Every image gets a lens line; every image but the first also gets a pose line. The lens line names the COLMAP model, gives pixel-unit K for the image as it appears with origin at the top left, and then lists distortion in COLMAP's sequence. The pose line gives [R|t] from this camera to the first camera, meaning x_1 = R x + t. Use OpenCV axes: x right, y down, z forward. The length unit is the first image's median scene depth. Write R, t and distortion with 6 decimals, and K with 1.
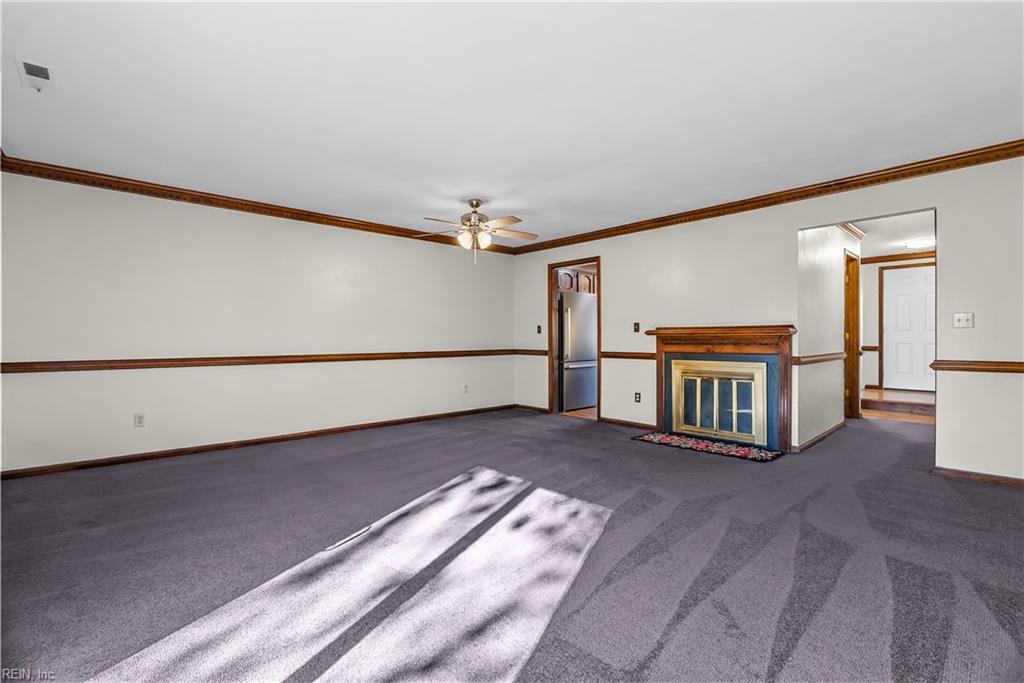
lens RADIAL K [[458.9, 0, 516.5], [0, 458.9, 338.3], [0, 0, 1]] dist [-0.001119, 0.000141]
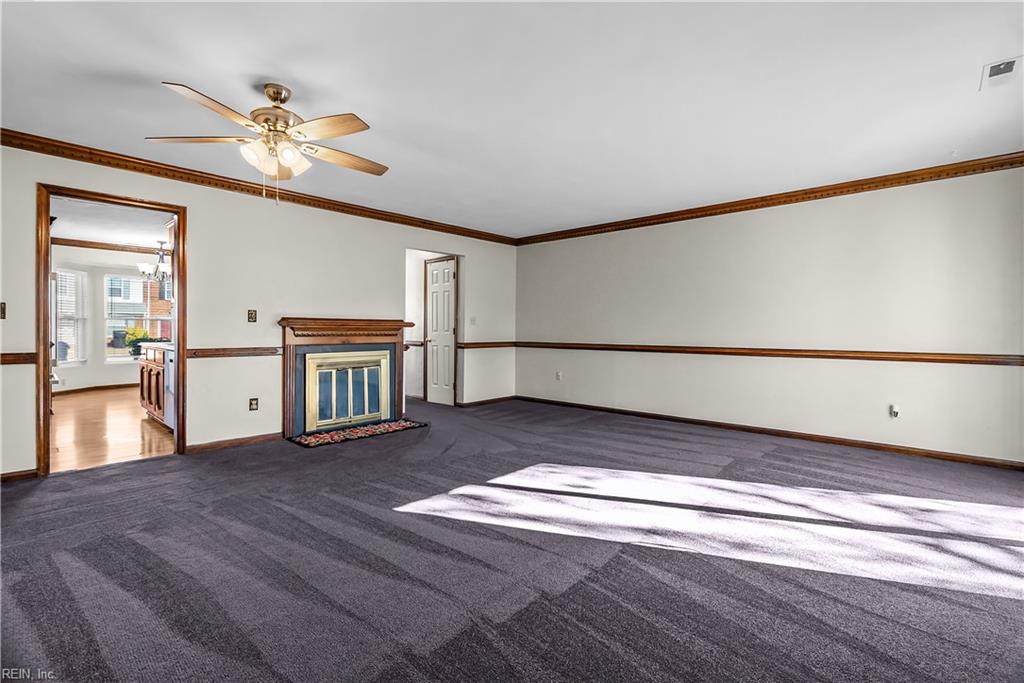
lens RADIAL K [[458.9, 0, 516.5], [0, 458.9, 338.3], [0, 0, 1]] dist [-0.001119, 0.000141]
pose [[-0.064119, -0.014480, 0.997837, -0.648657], [-0.004498, 0.999889, 0.014221, 0.001977], [-0.997932, -0.003576, -0.064177, 0.693888]]
